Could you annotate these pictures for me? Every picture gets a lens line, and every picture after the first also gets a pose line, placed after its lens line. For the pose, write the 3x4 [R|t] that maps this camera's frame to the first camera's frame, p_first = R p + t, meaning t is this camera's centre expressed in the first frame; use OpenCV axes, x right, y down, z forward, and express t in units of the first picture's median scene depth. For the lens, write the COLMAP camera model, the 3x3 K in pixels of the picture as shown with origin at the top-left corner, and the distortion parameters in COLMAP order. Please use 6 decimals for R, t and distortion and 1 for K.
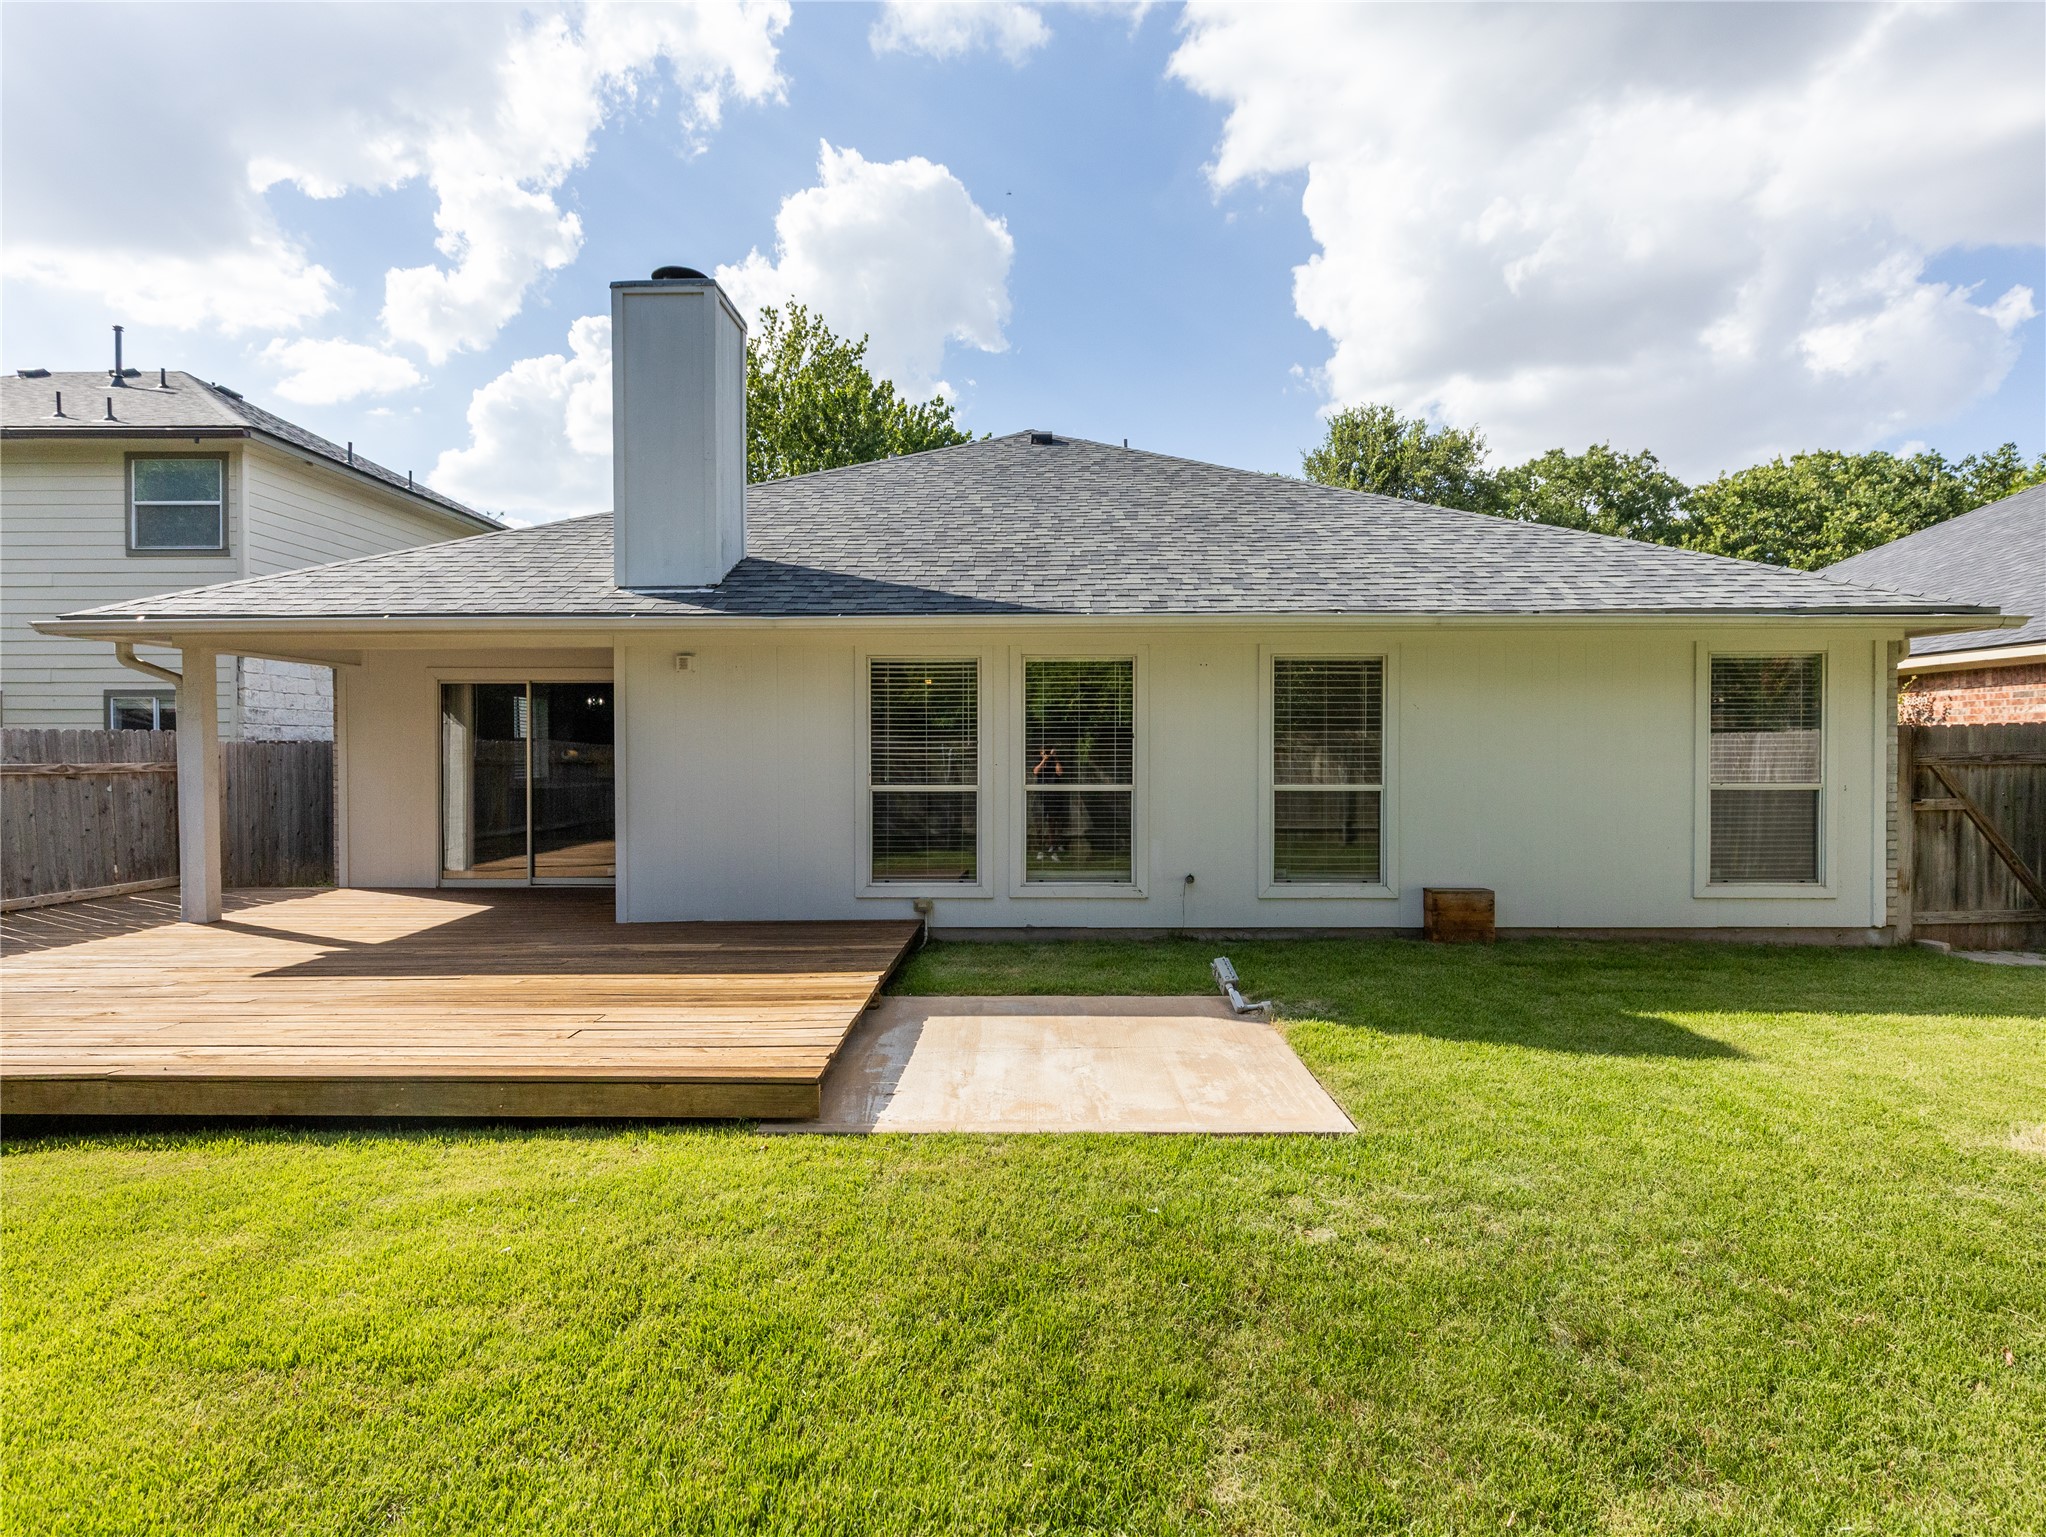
lens RADIAL K [[1056.9, 0, 1023.6], [0, 1056.9, 764.9], [0, 0, 1]] dist [-0.003687, -0.000618]
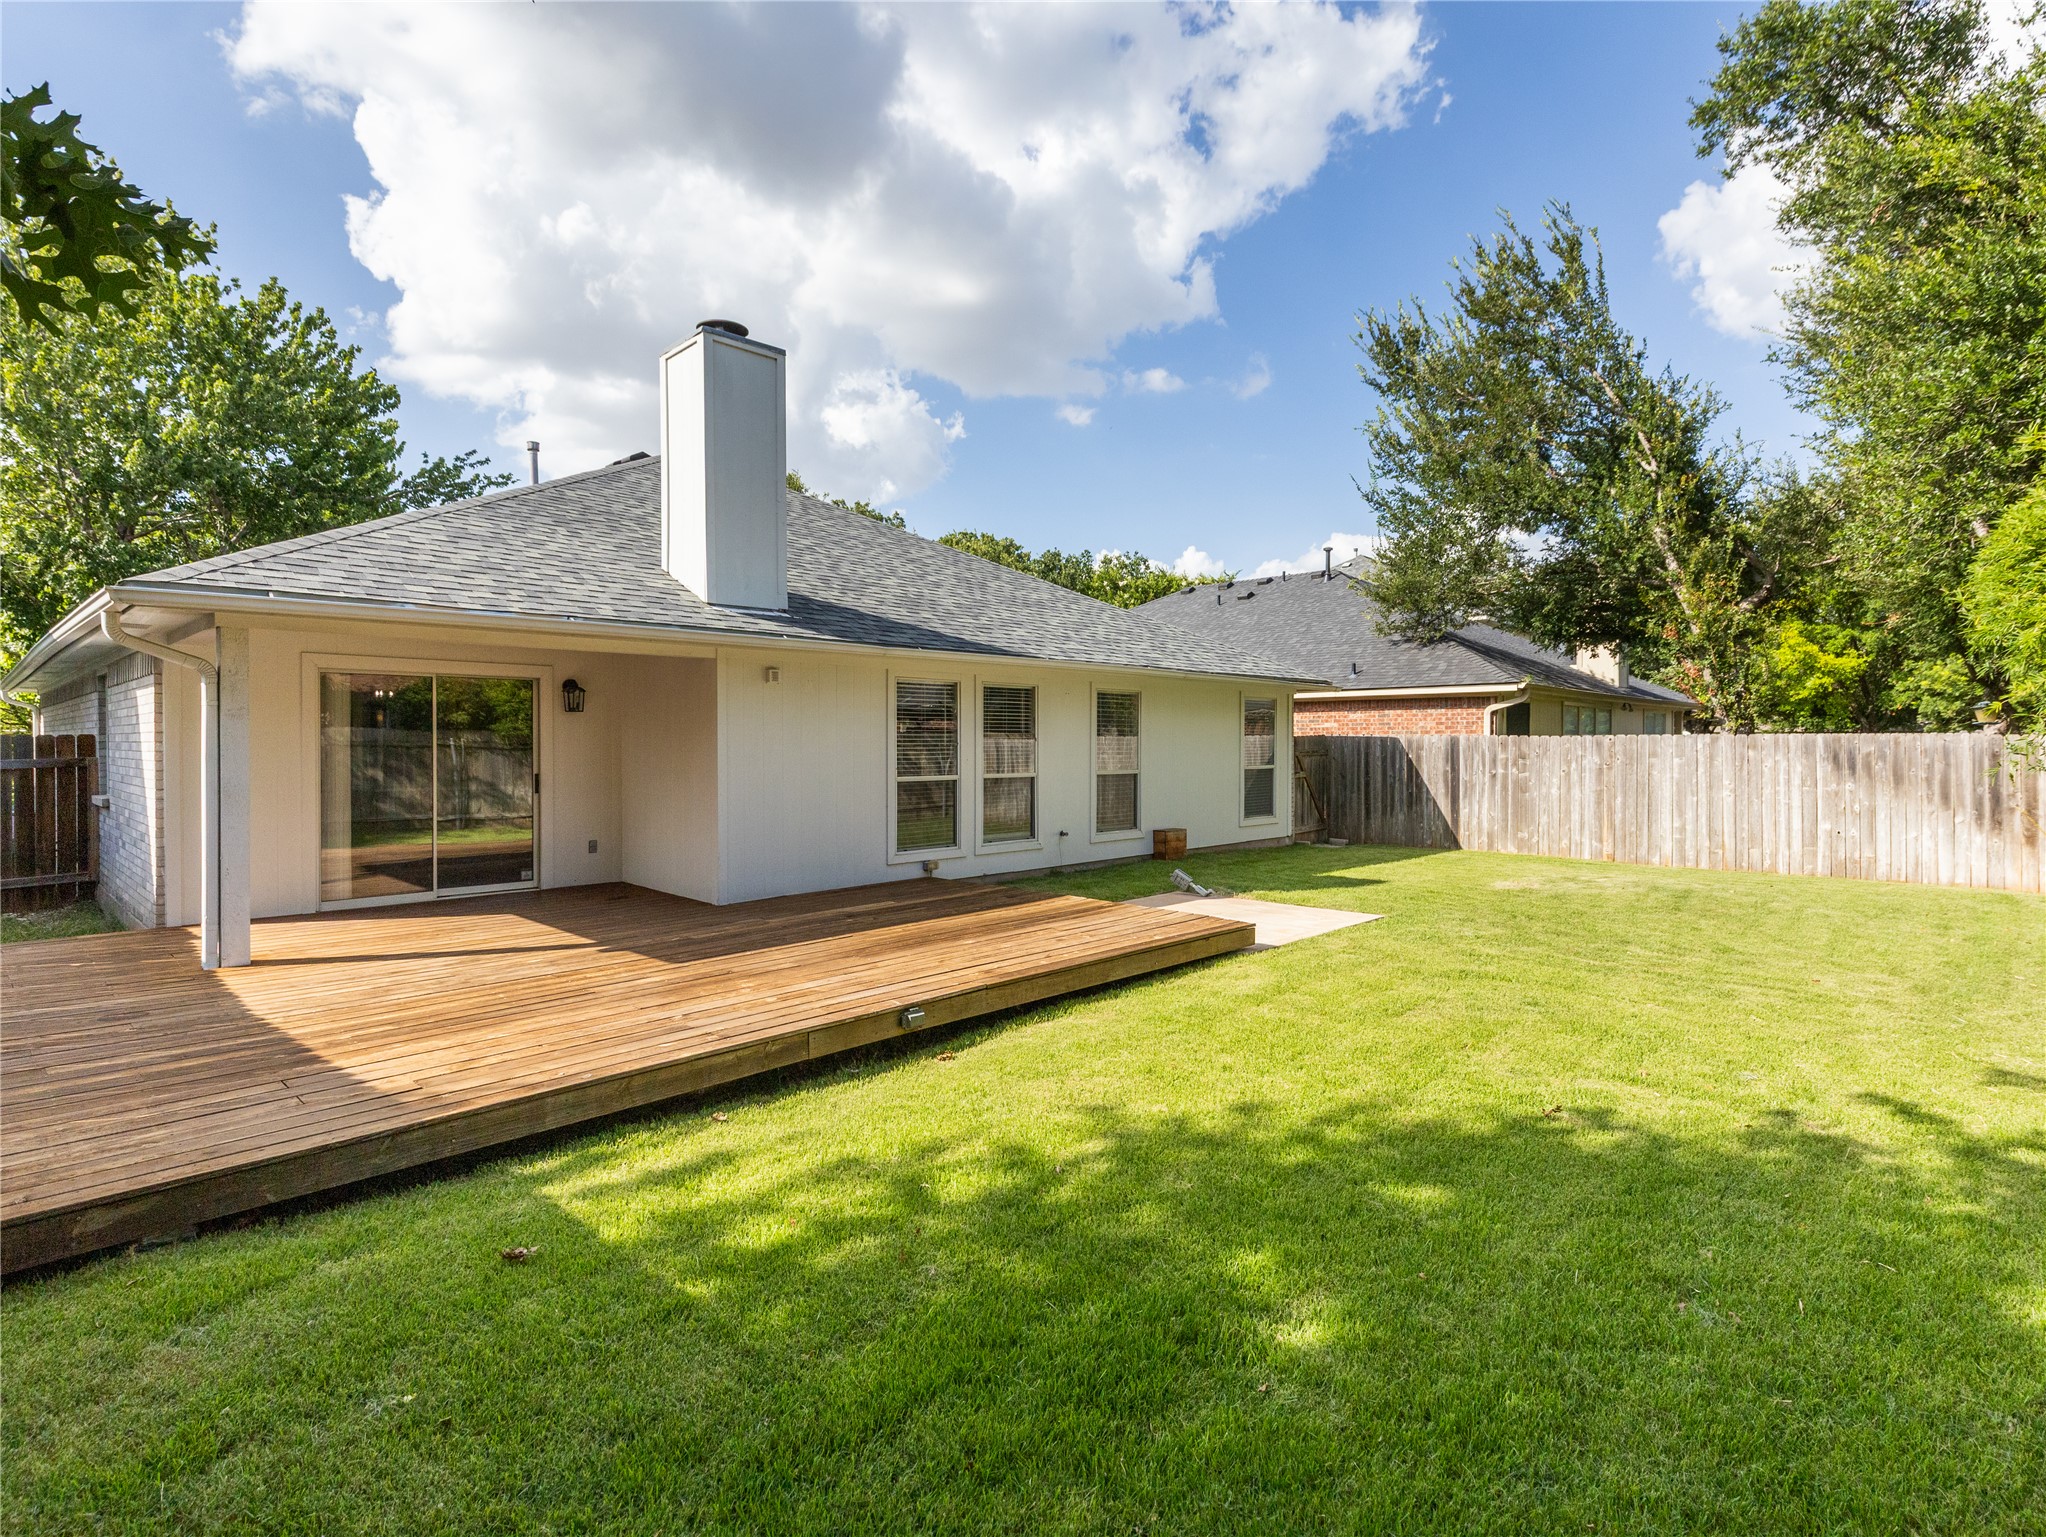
lens RADIAL K [[1056.9, 0, 1007.9], [0, 1056.9, 748.5], [0, 0, 1]] dist [-0.003687, -0.000618]
pose [[0.691896, -0.003487, 0.721989, -0.992106], [0.012092, 0.999904, -0.006759, -0.005511], [-0.721896, 0.013407, 0.691872, 0.002026]]
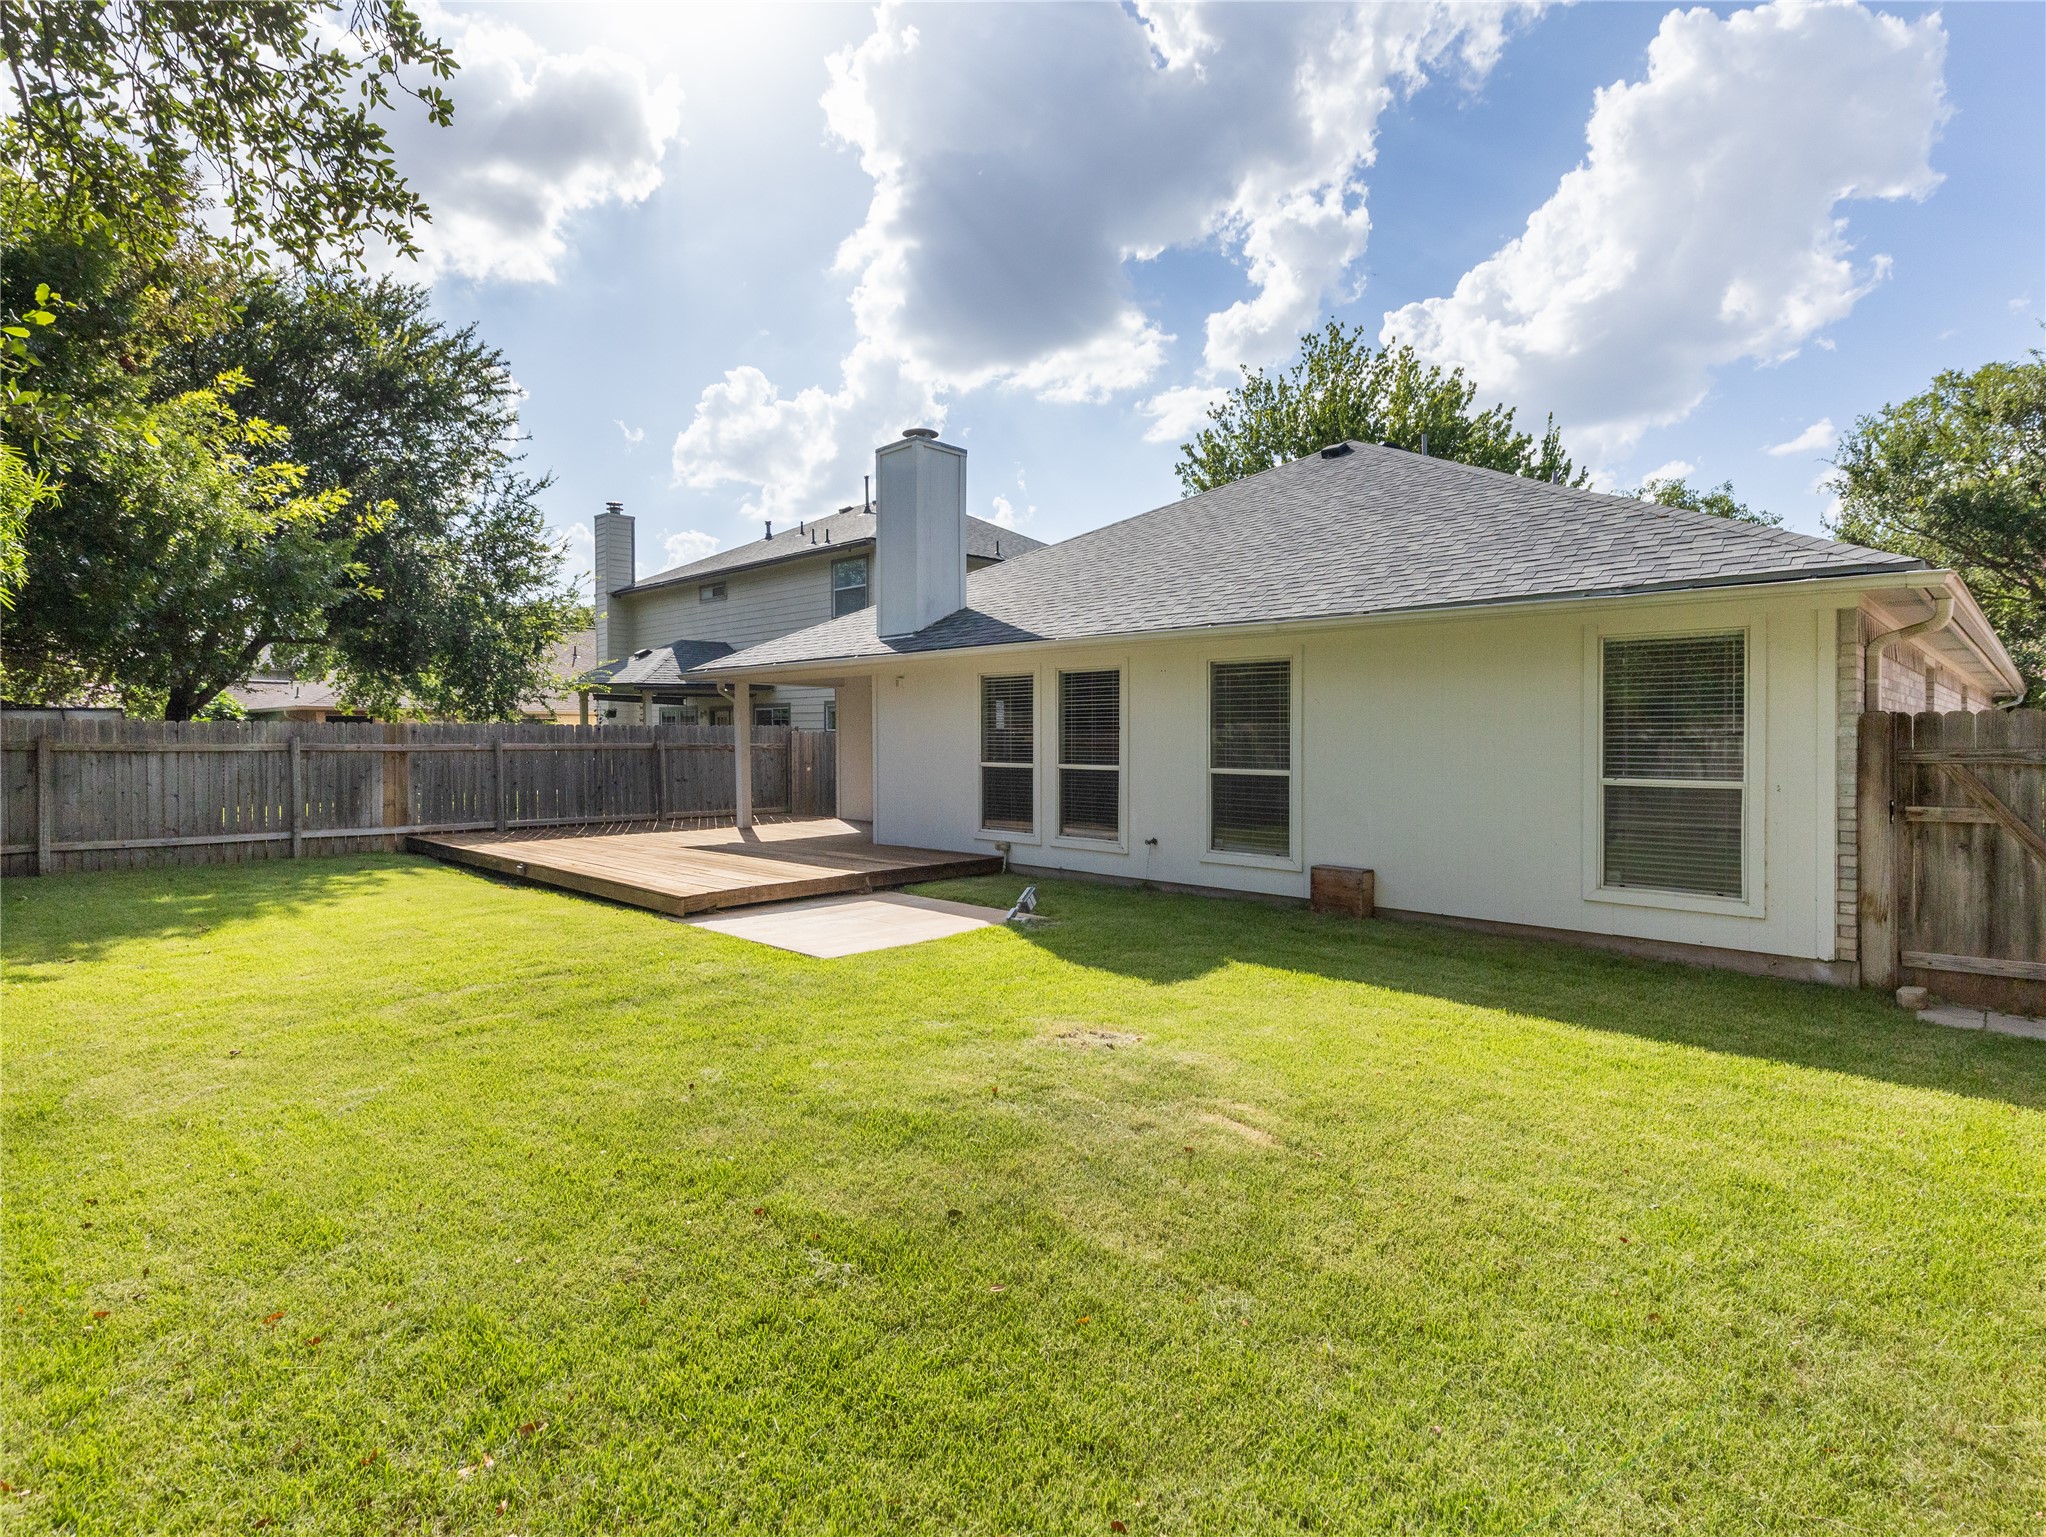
lens RADIAL K [[1056.9, 0, 1037.9], [0, 1056.9, 761.6], [0, 0, 1]] dist [-0.003687, -0.000618]
pose [[0.727086, 0.019402, -0.686272, 0.918870], [-0.013891, 0.999812, 0.013549, -0.002374], [0.686406, -0.000319, 0.727219, -0.011728]]
